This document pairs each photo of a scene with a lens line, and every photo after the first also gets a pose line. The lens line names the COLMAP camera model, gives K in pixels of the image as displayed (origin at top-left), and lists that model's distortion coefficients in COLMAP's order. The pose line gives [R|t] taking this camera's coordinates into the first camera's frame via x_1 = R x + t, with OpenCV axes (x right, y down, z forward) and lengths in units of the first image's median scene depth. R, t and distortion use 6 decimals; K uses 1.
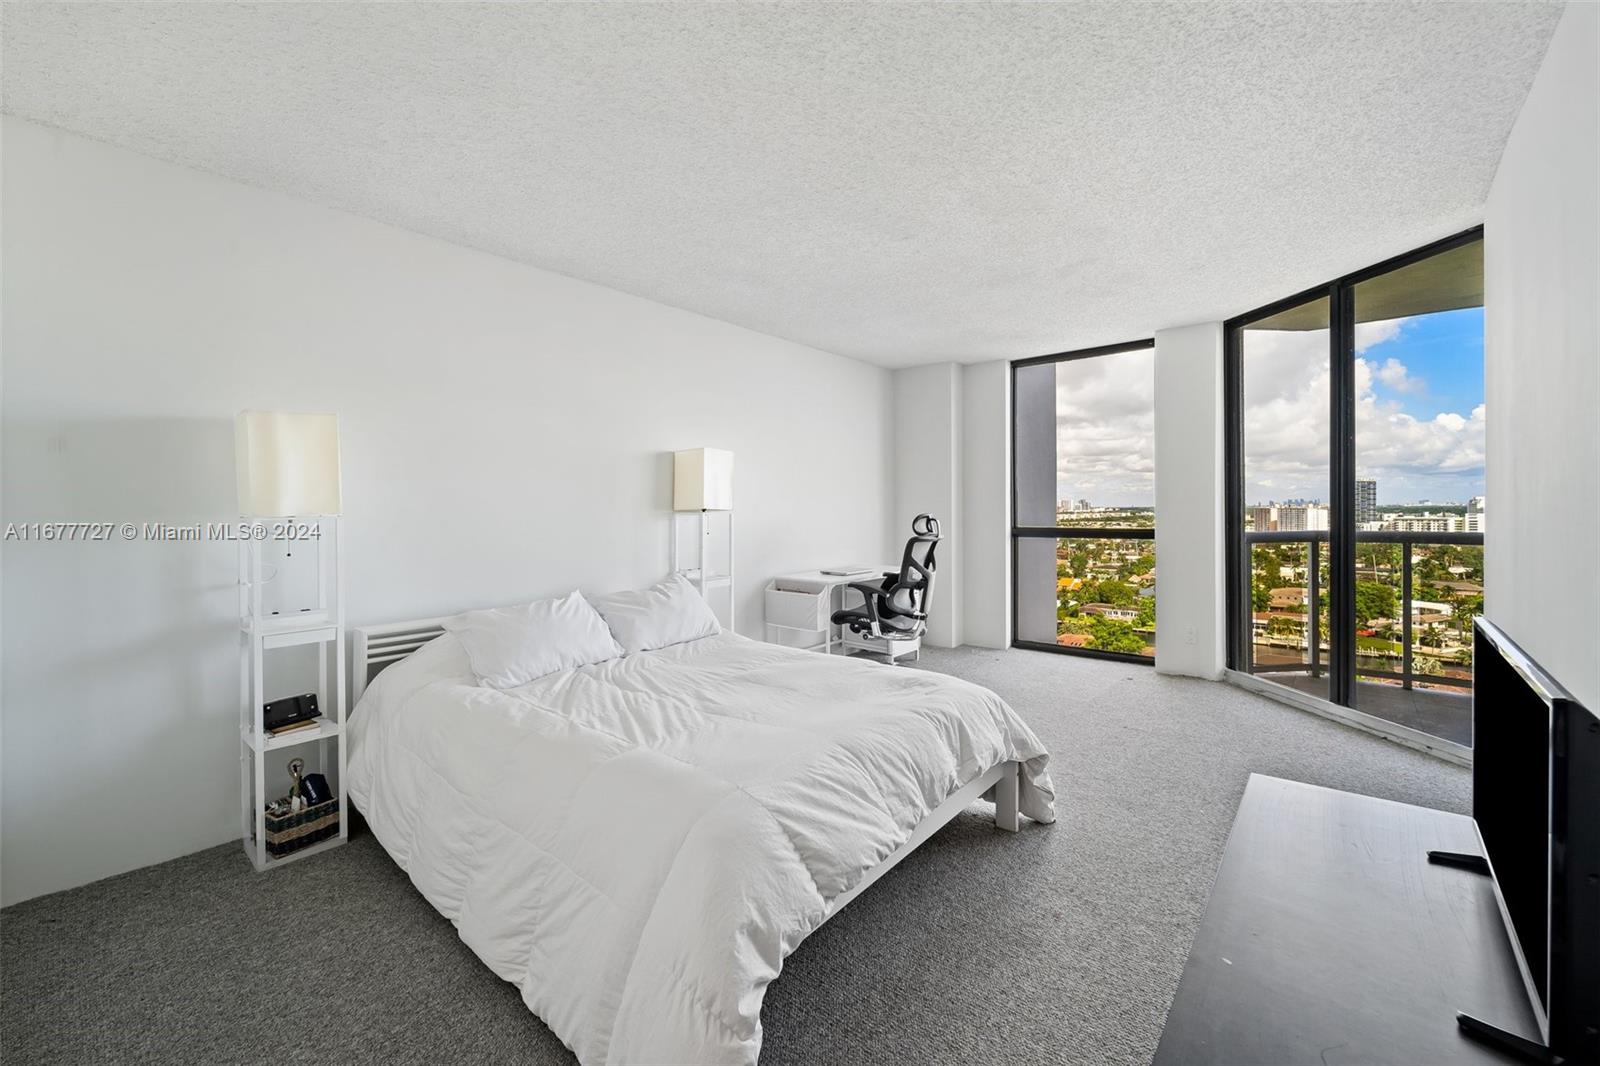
lens RADIAL K [[676.7, 0, 802.2], [0, 676.7, 480.9], [0, 0, 1]] dist [0.001885, -0.000269]
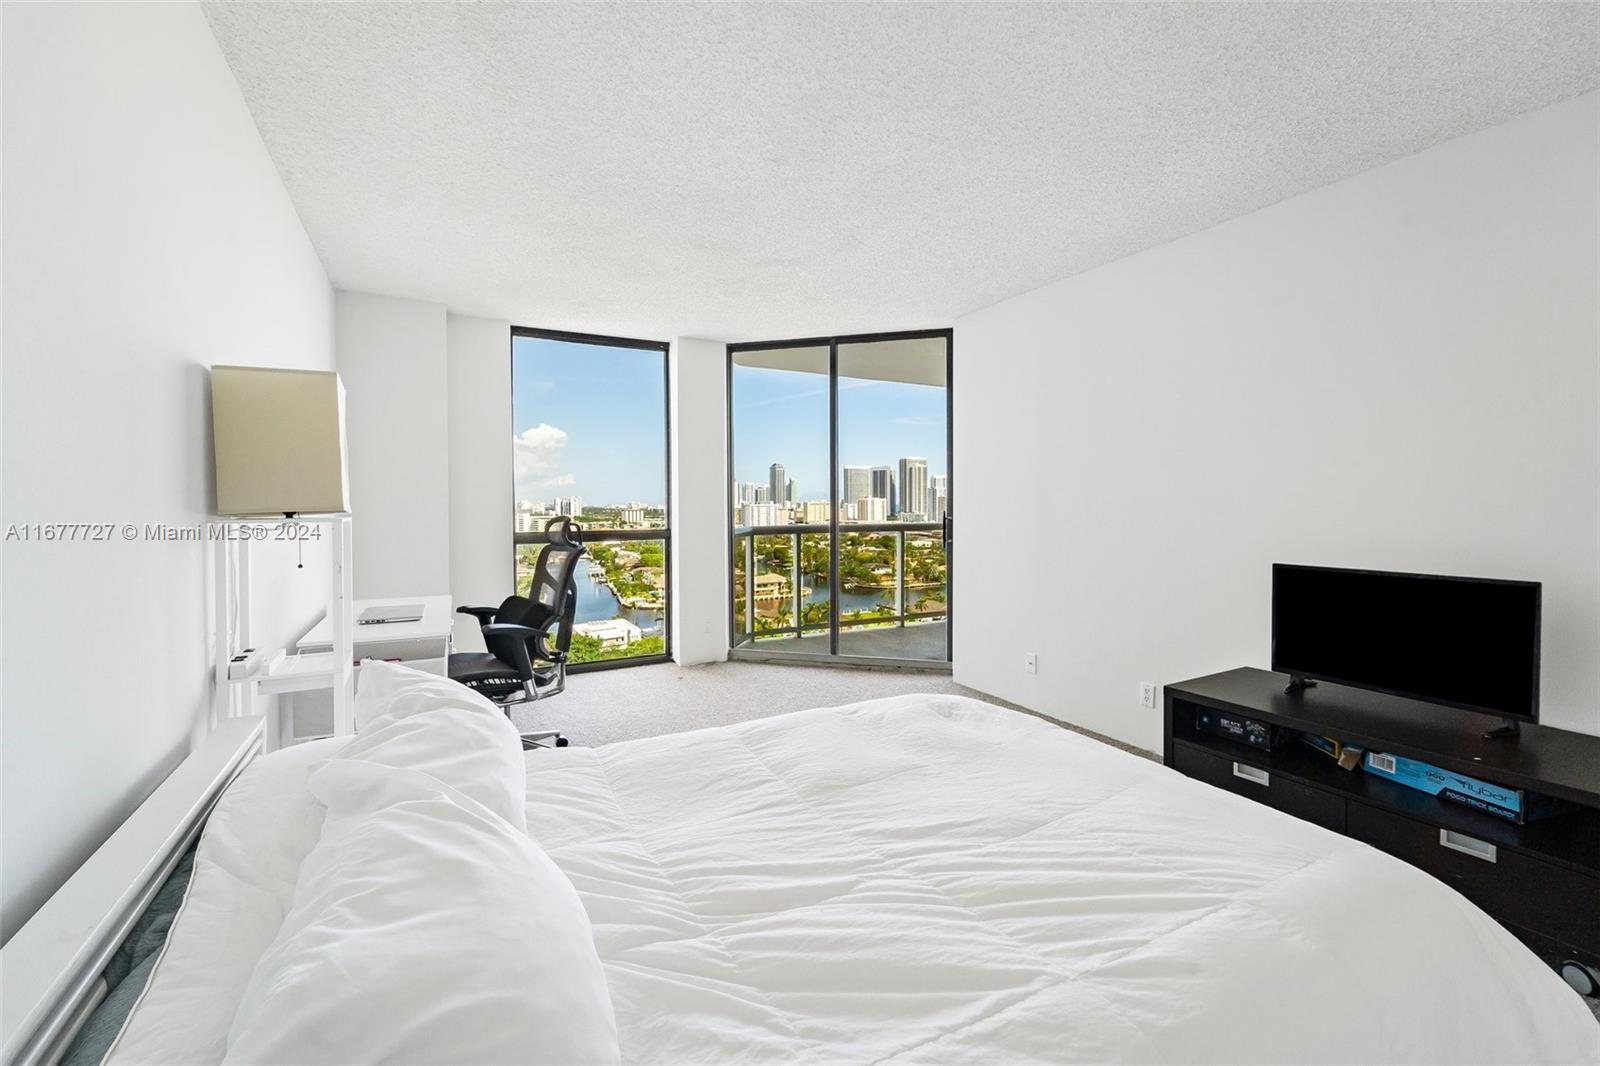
lens RADIAL K [[676.7, 0, 802.2], [0, 676.7, 480.9], [0, 0, 1]] dist [0.001885, -0.000269]
pose [[0.363919, 0.024748, 0.931102, -0.486749], [-0.020795, 0.999614, -0.018441, 0.019201], [-0.931198, -0.012651, 0.364293, 0.583602]]
